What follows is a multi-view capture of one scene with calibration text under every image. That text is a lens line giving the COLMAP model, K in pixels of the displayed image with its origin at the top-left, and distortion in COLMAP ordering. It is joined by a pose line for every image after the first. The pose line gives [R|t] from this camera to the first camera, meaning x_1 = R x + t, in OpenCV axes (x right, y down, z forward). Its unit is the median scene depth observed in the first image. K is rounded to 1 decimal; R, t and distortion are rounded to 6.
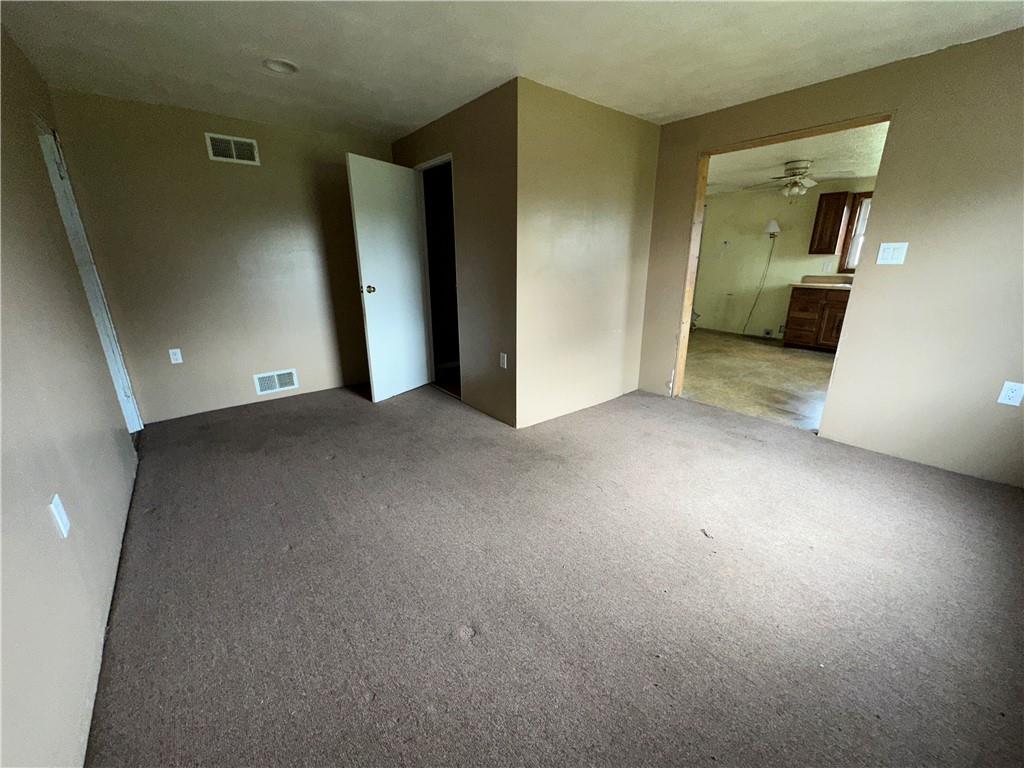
lens RADIAL K [[406.7, 0, 512.0], [0, 406.7, 384.0], [0, 0, 1]] dist [0.000358, 0.000294]
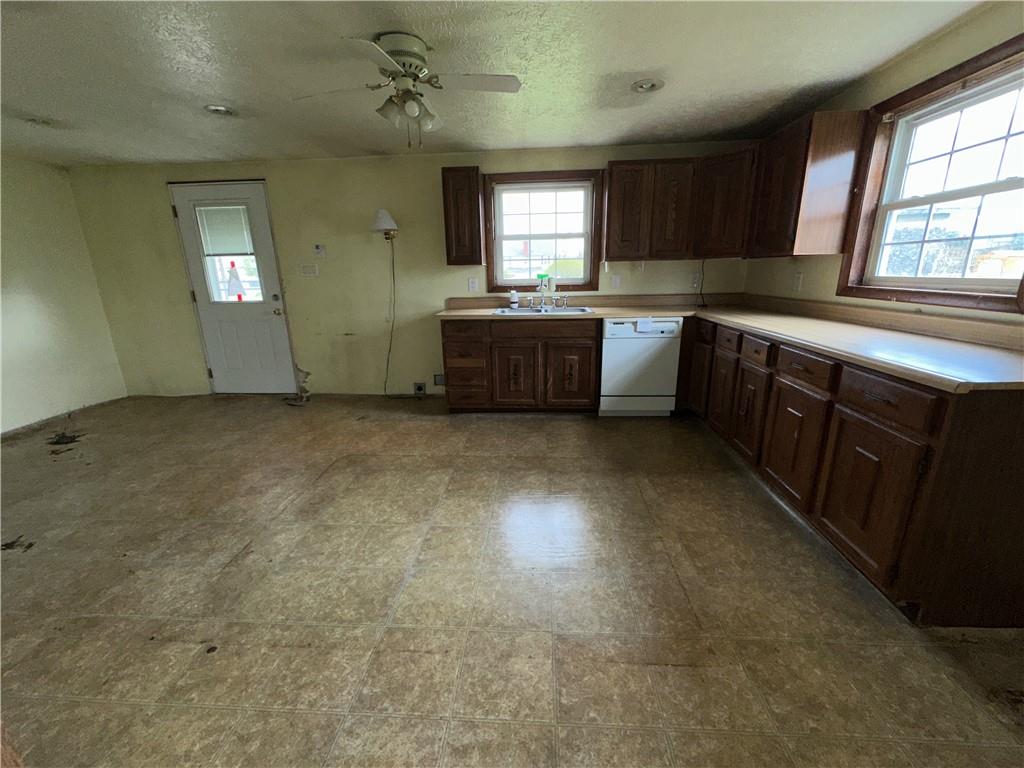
lens RADIAL K [[406.7, 0, 512.0], [0, 406.7, 384.0], [0, 0, 1]] dist [0.000358, 0.000294]
pose [[0.673109, -0.208227, 0.709624, 0.292199], [0.234999, 0.970033, 0.061732, -0.146356], [-0.701213, 0.125208, 0.701871, 0.478692]]
